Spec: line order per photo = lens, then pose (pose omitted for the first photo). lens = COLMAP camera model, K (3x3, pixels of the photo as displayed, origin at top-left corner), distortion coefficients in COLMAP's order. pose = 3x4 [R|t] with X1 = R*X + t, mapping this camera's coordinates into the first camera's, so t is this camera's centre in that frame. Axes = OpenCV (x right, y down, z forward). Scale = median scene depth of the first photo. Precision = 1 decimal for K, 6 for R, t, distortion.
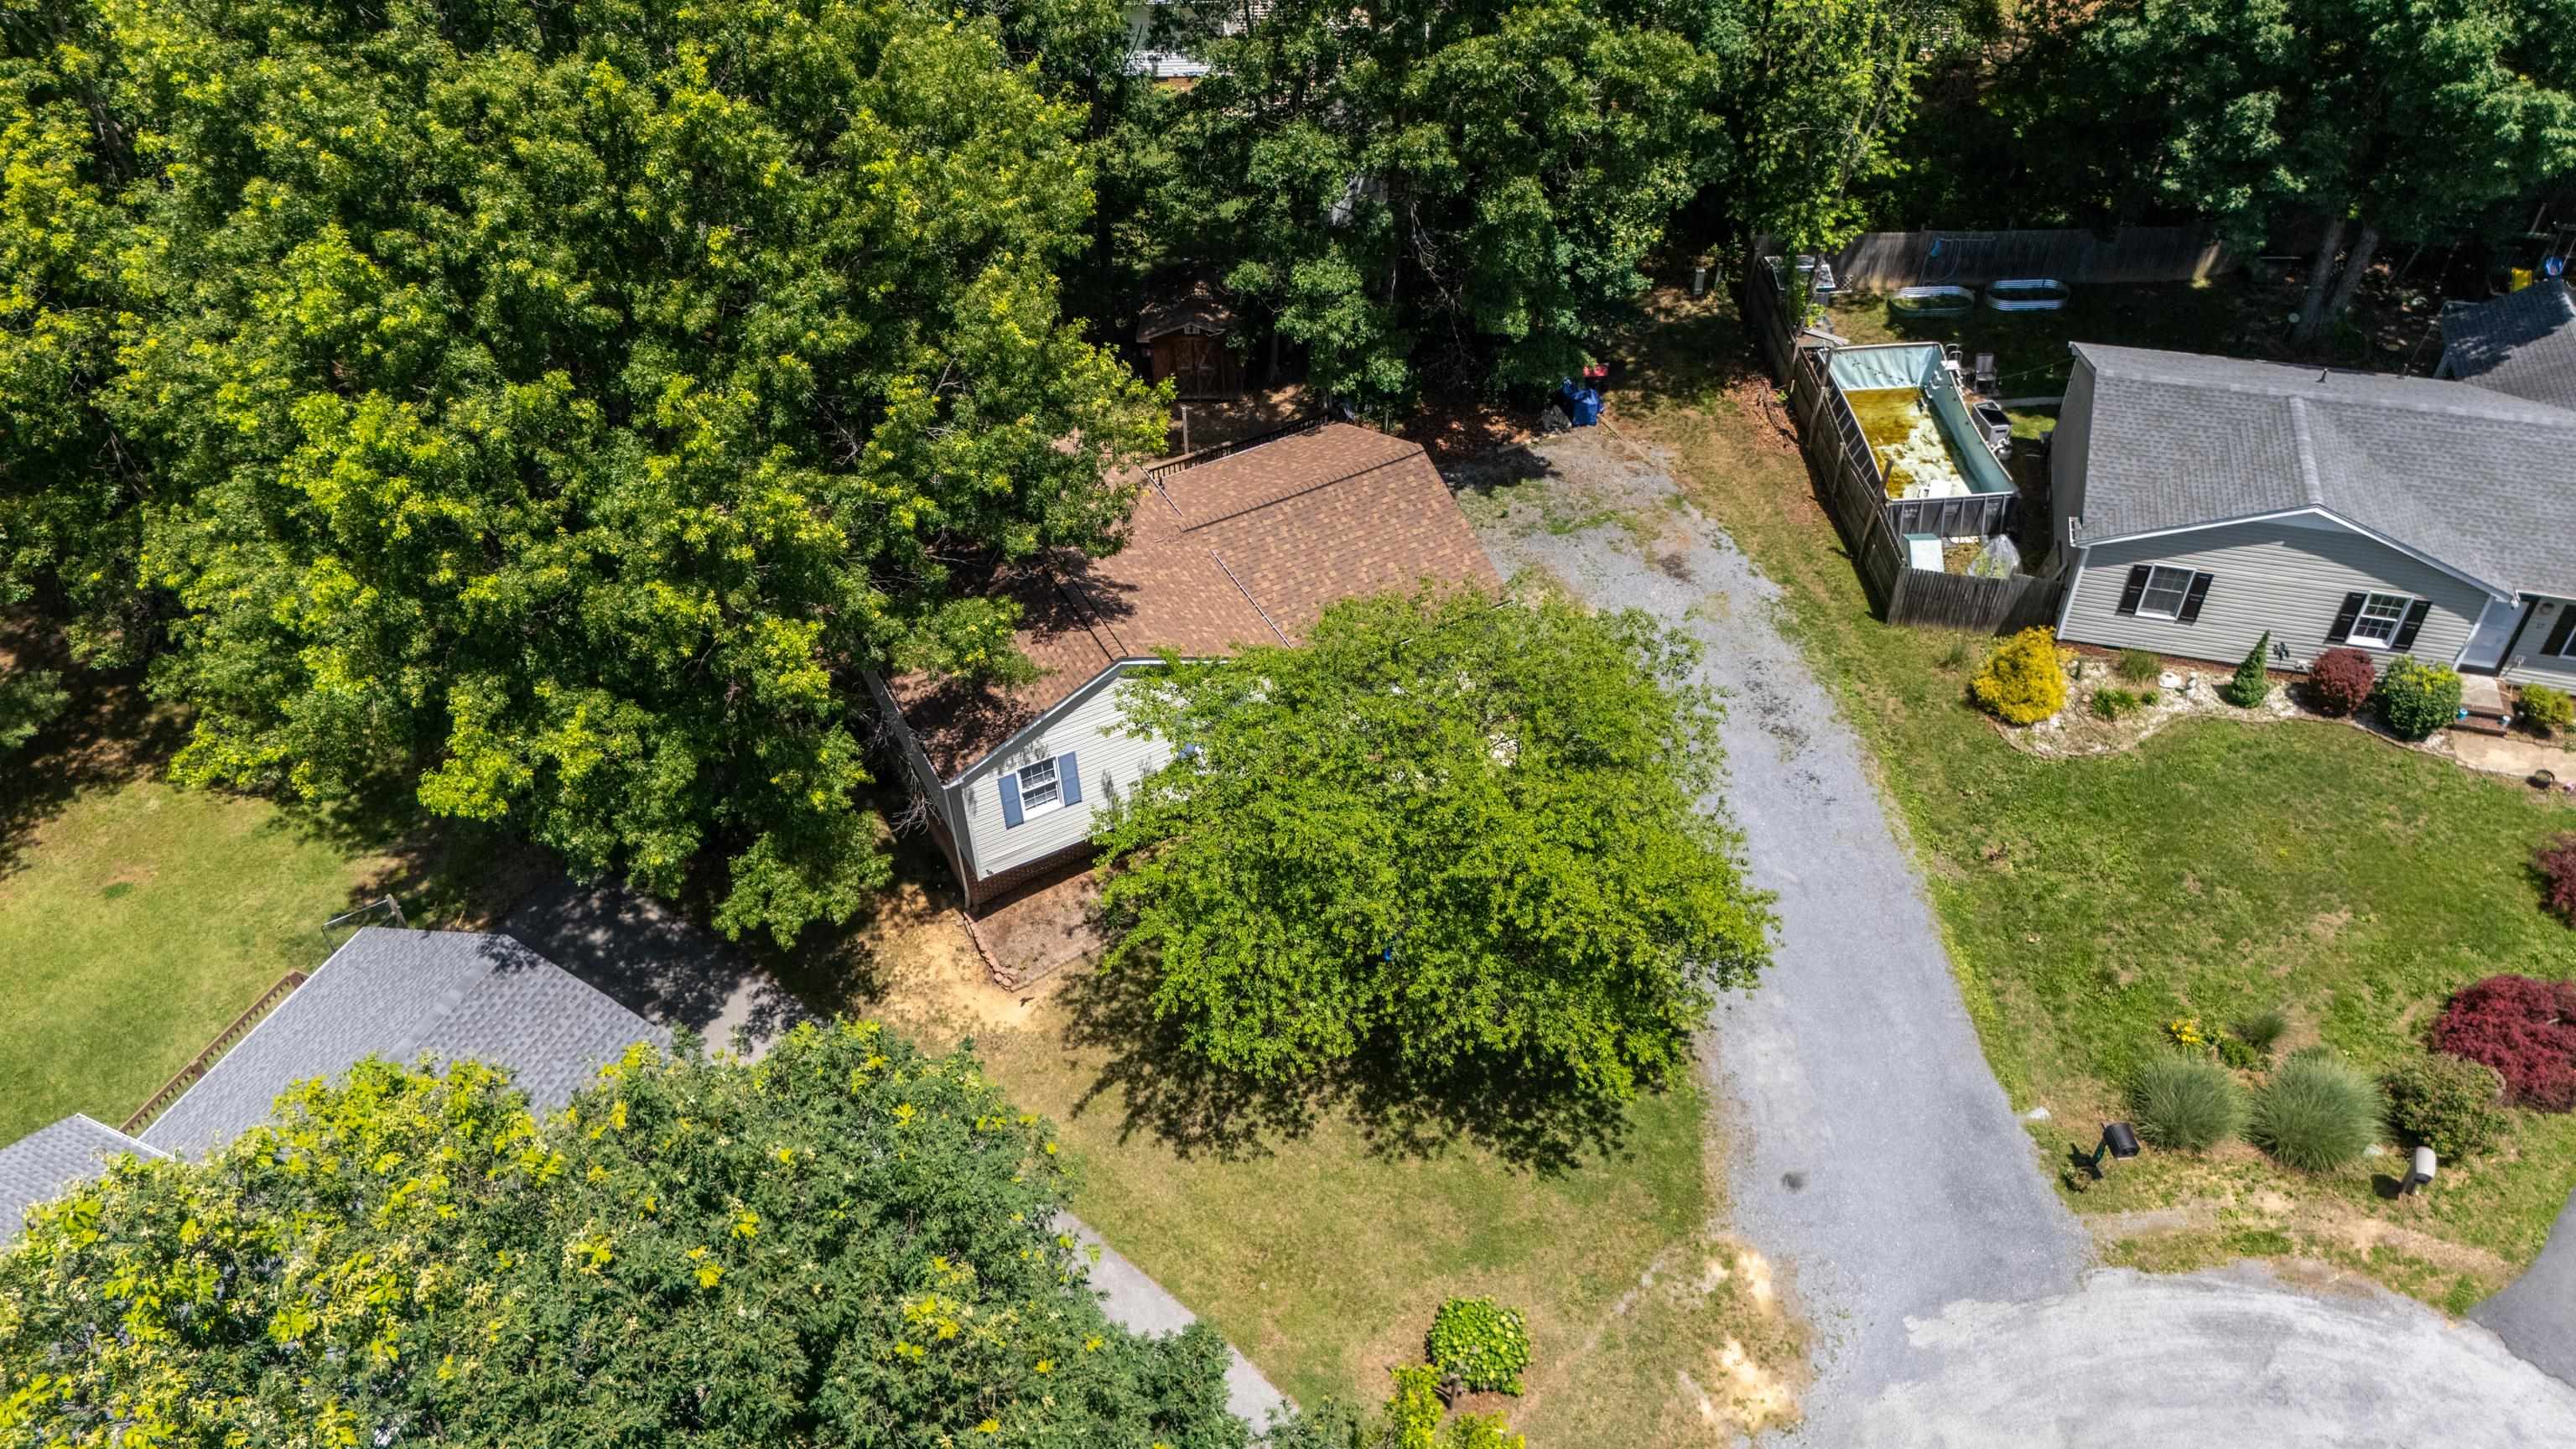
lens RADIAL K [[1899.6, 0, 1286.6], [0, 1899.6, 741.0], [0, 0, 1]] dist [0.061593, -0.059726]
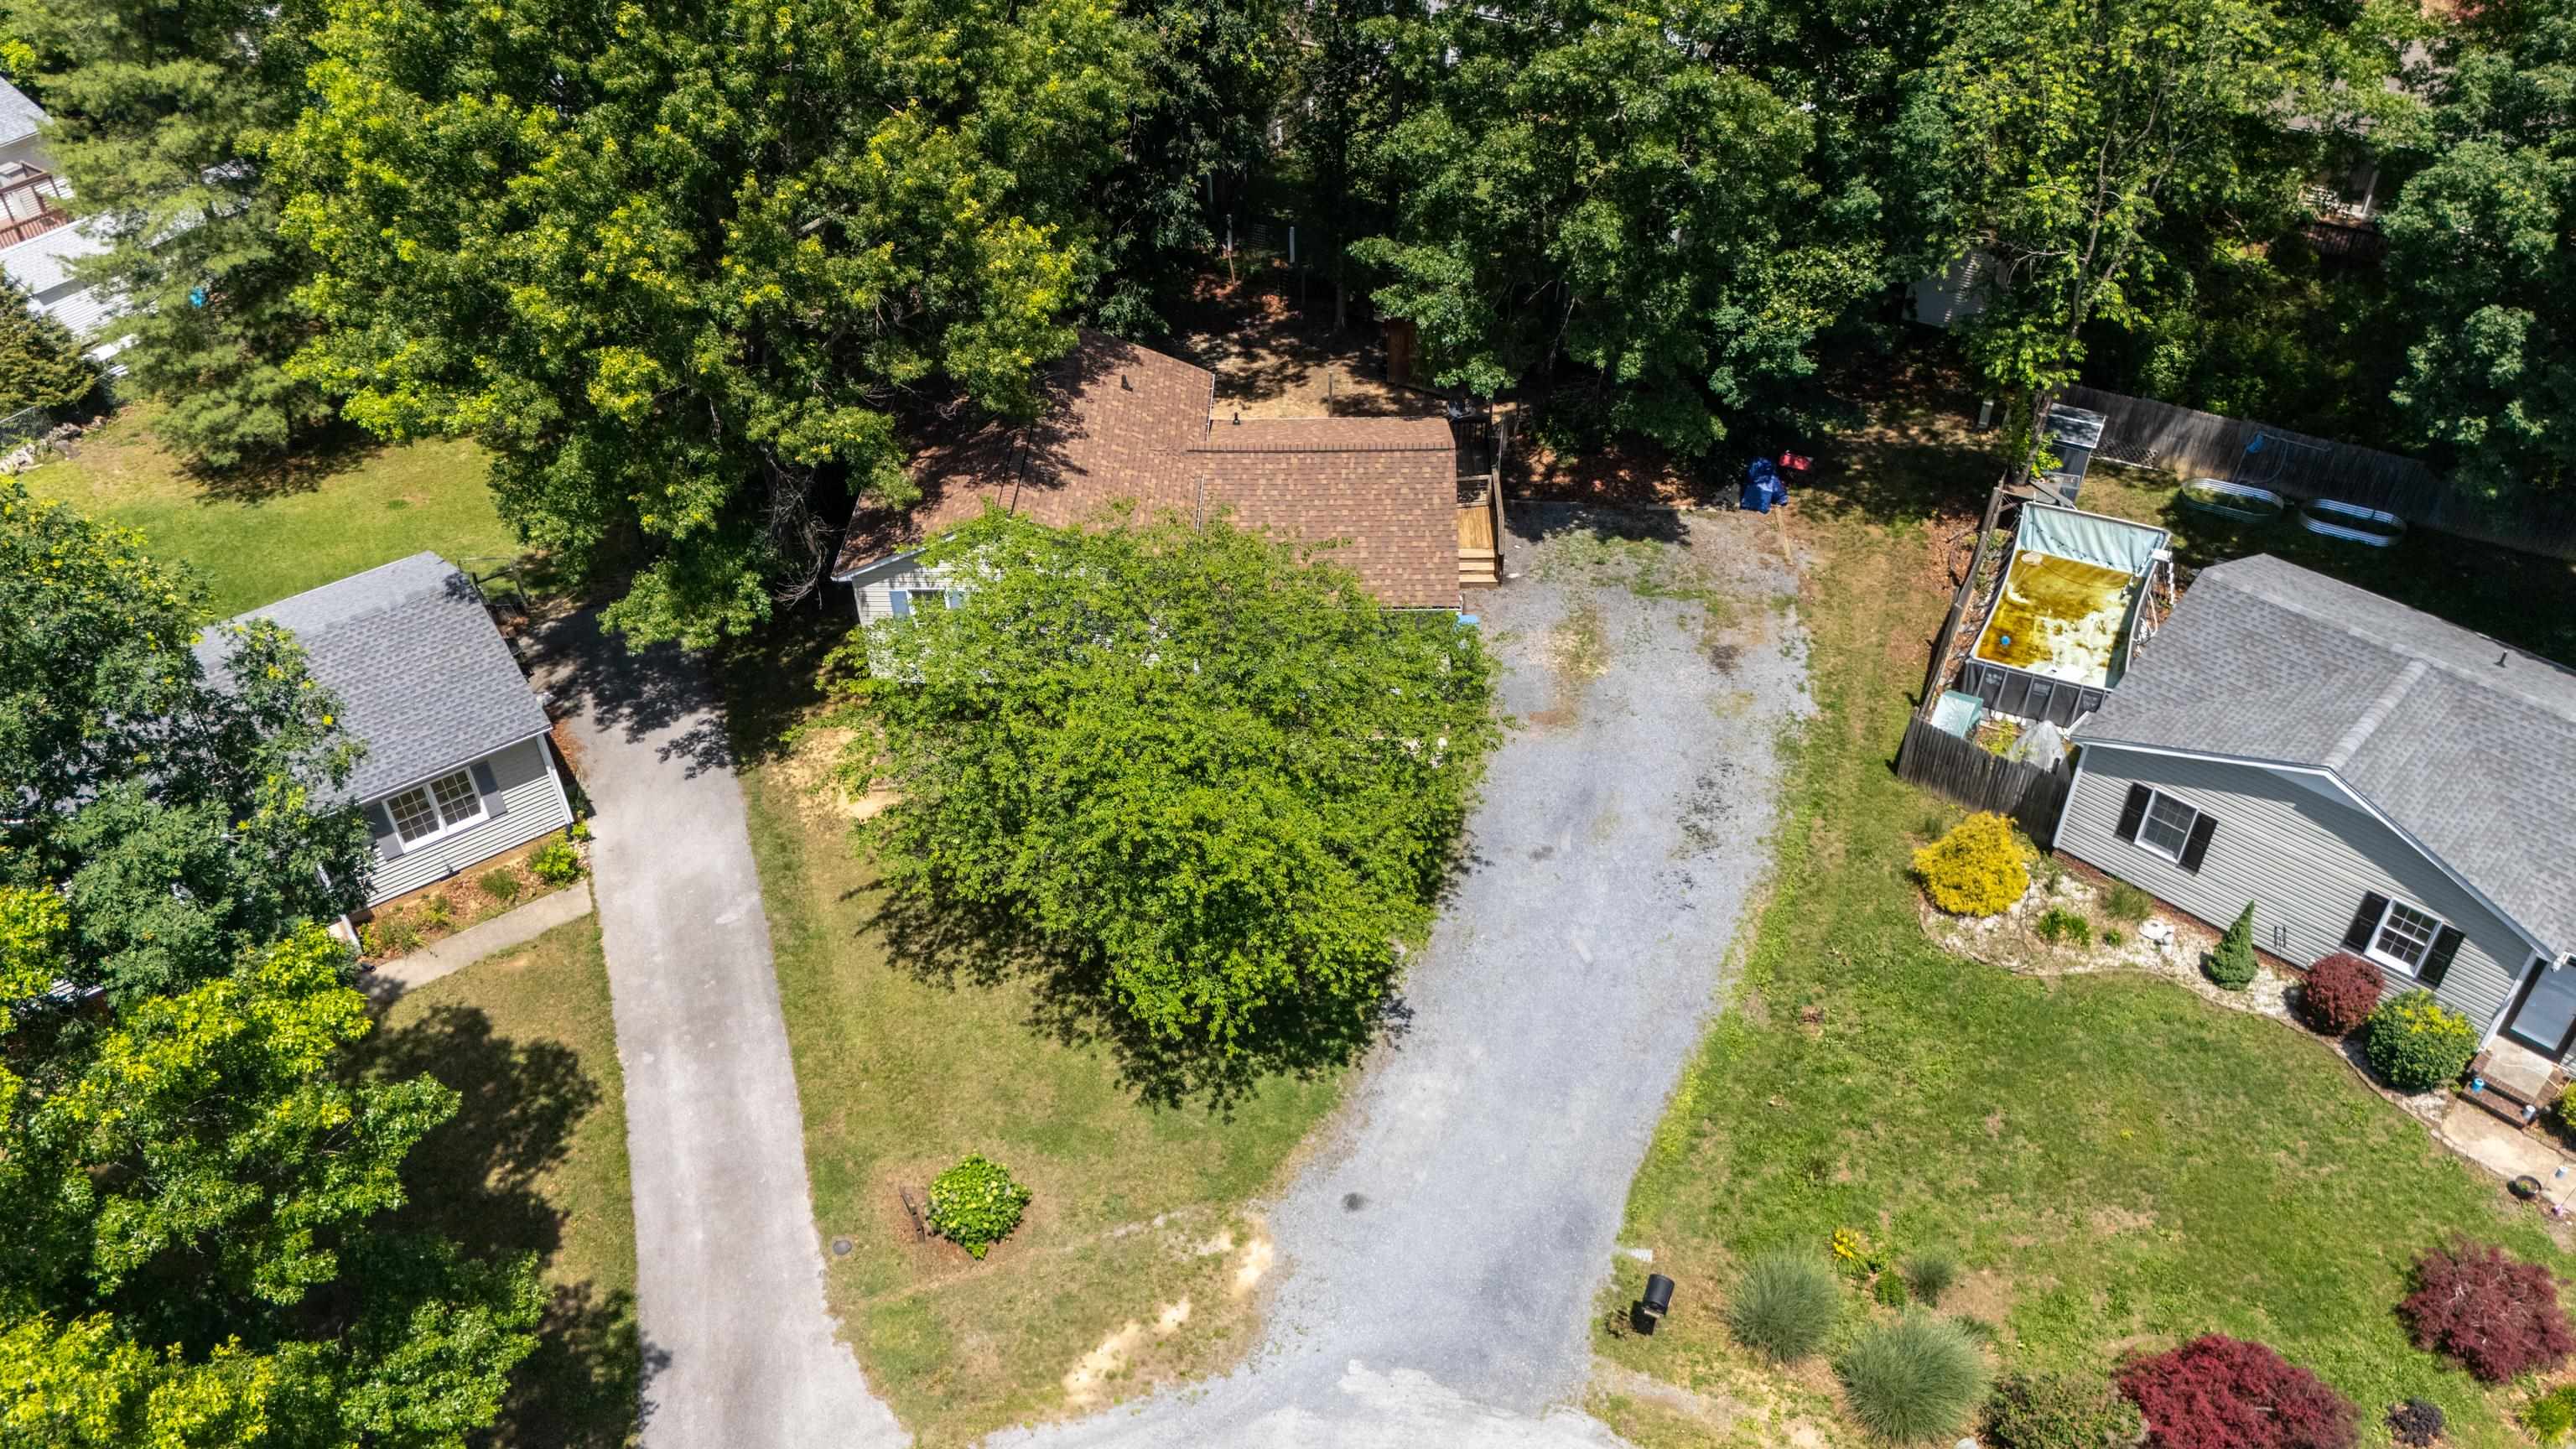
lens RADIAL K [[1899.6, 0, 1286.6], [0, 1899.6, 741.0], [0, 0, 1]] dist [0.061593, -0.059726]
pose [[0.871067, 0.319163, -0.373333, 0.447447], [-0.335741, 0.941704, 0.021708, 0.000484], [0.358497, 0.106434, 0.927444, 0.057842]]
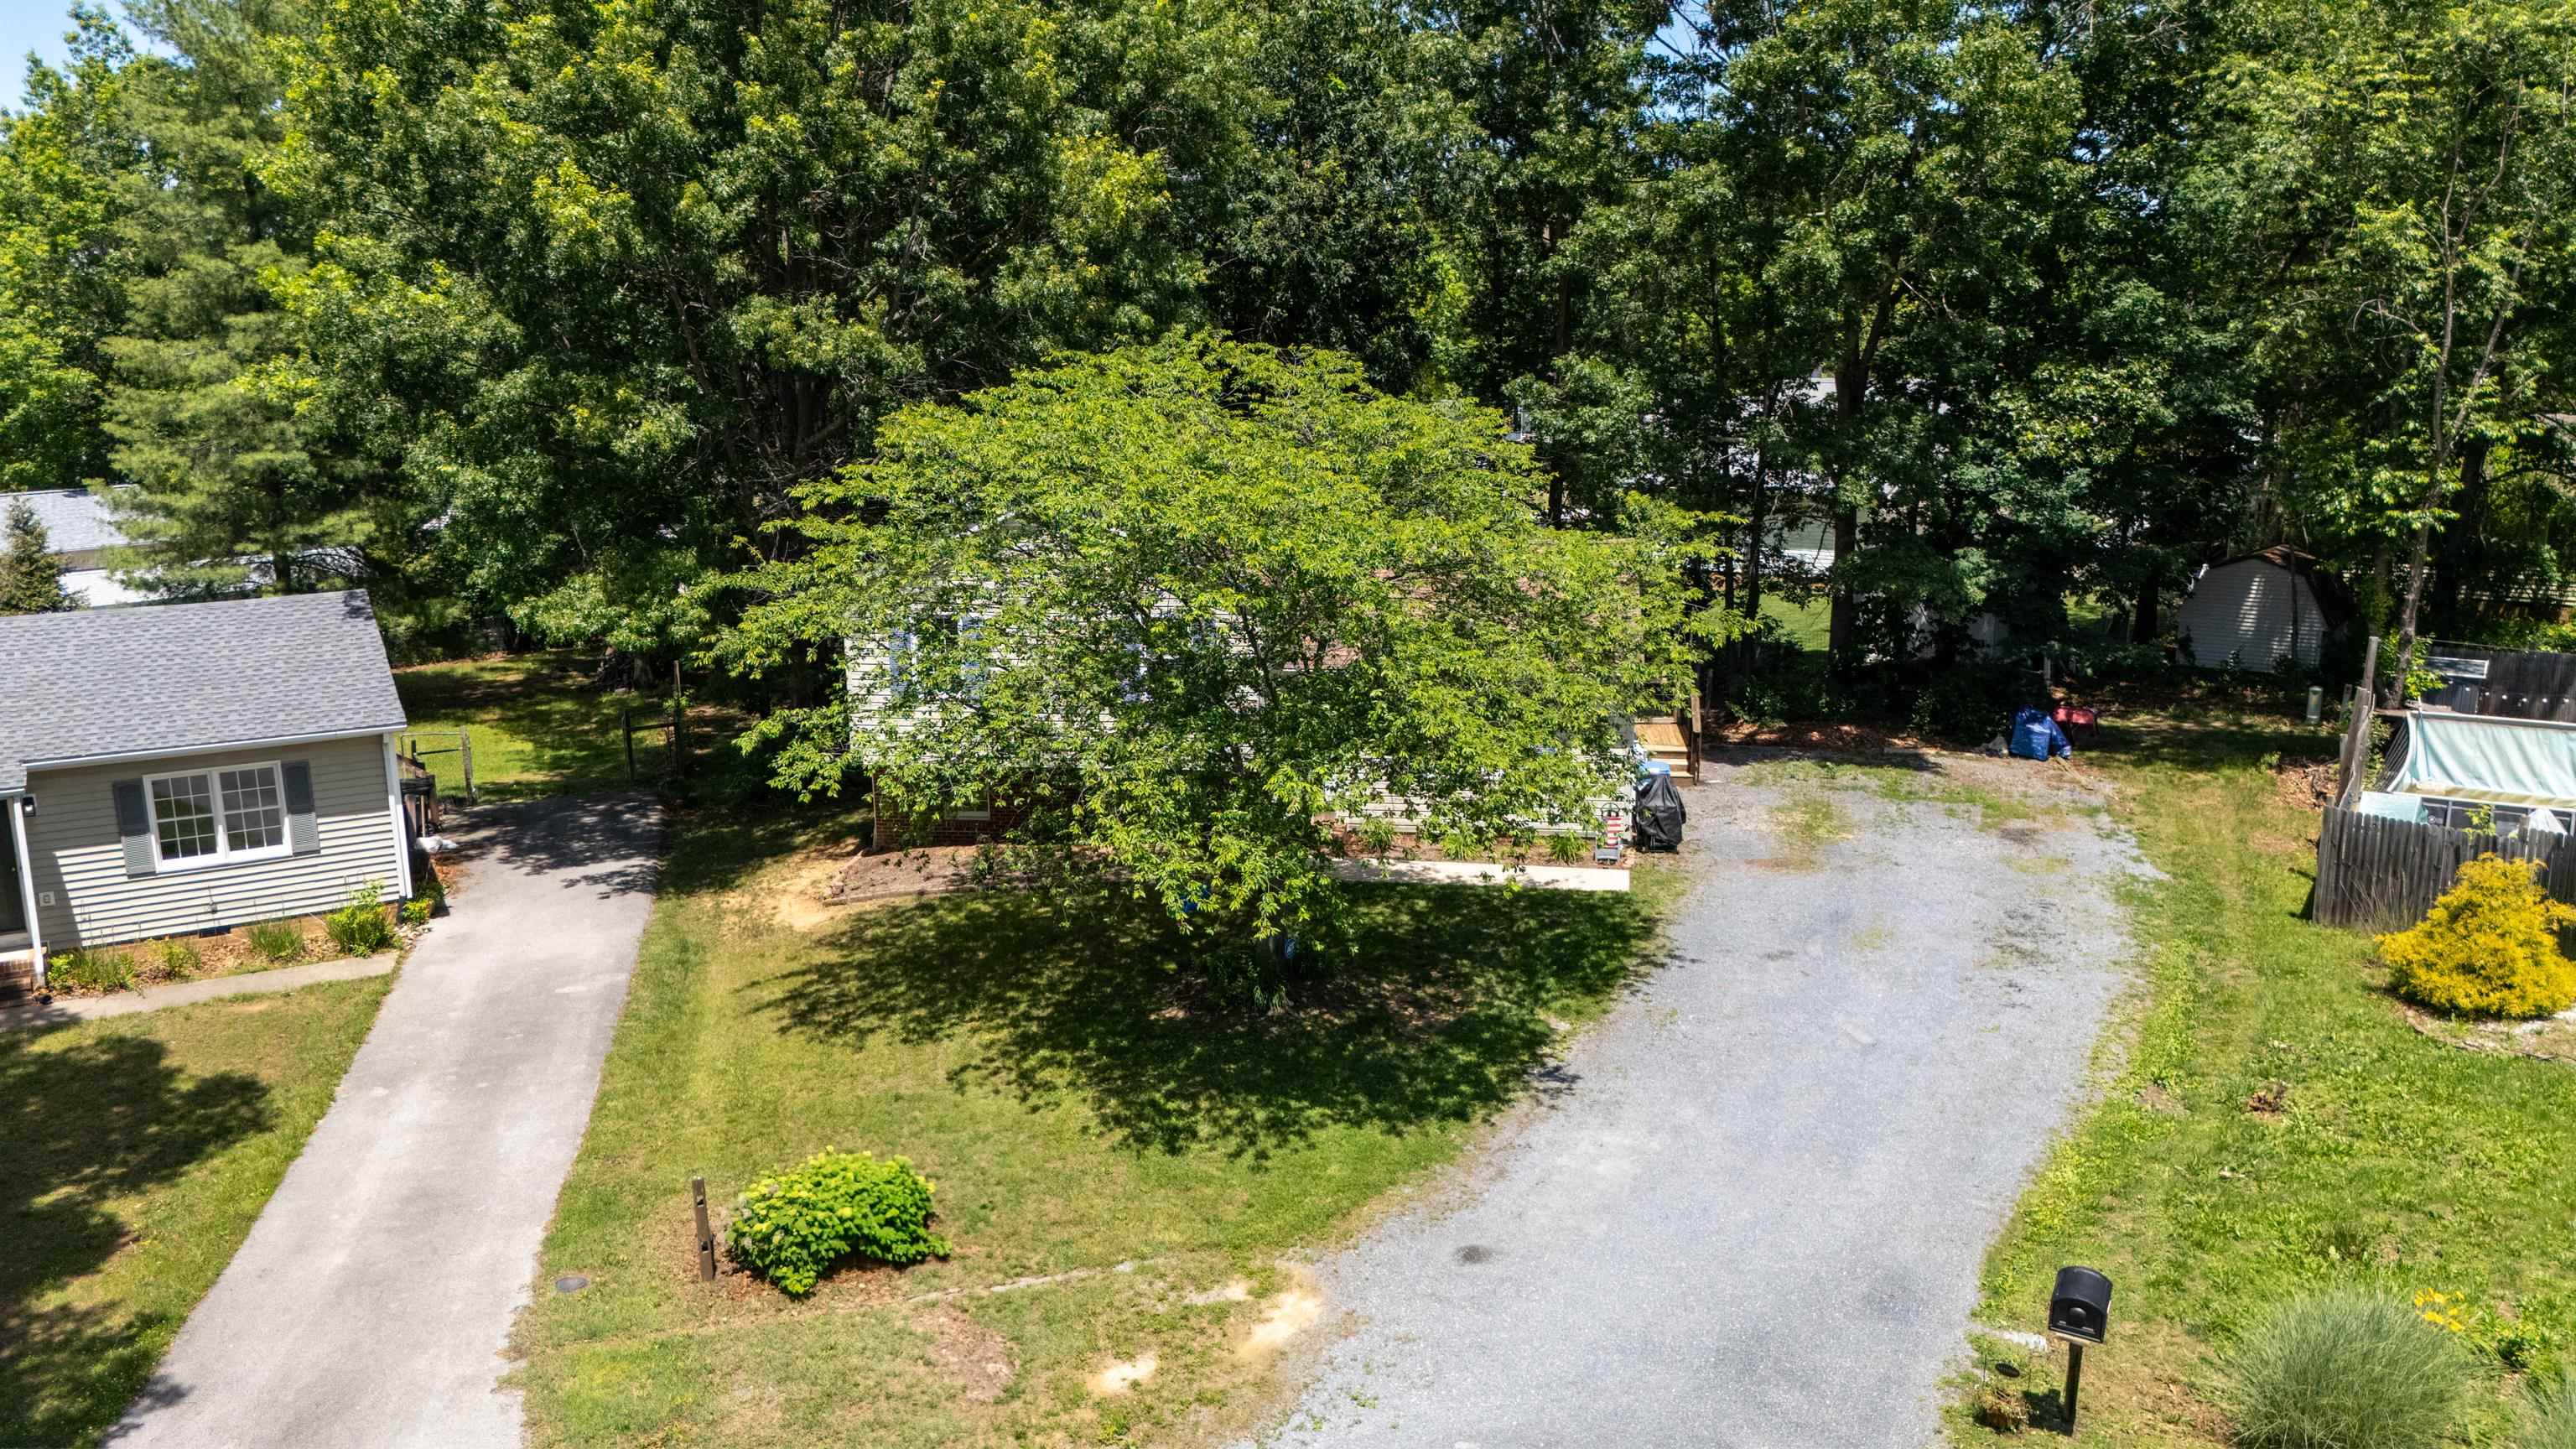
lens RADIAL K [[1924.6, 0, 1277.4], [0, 1924.6, 722.7], [0, 0, 1]] dist [0.030484, -0.005579]
pose [[0.818043, 0.137216, -0.558549, 0.431202], [-0.402139, 0.830753, -0.384881, 0.289458], [0.411204, 0.539463, 0.734772, 0.427543]]
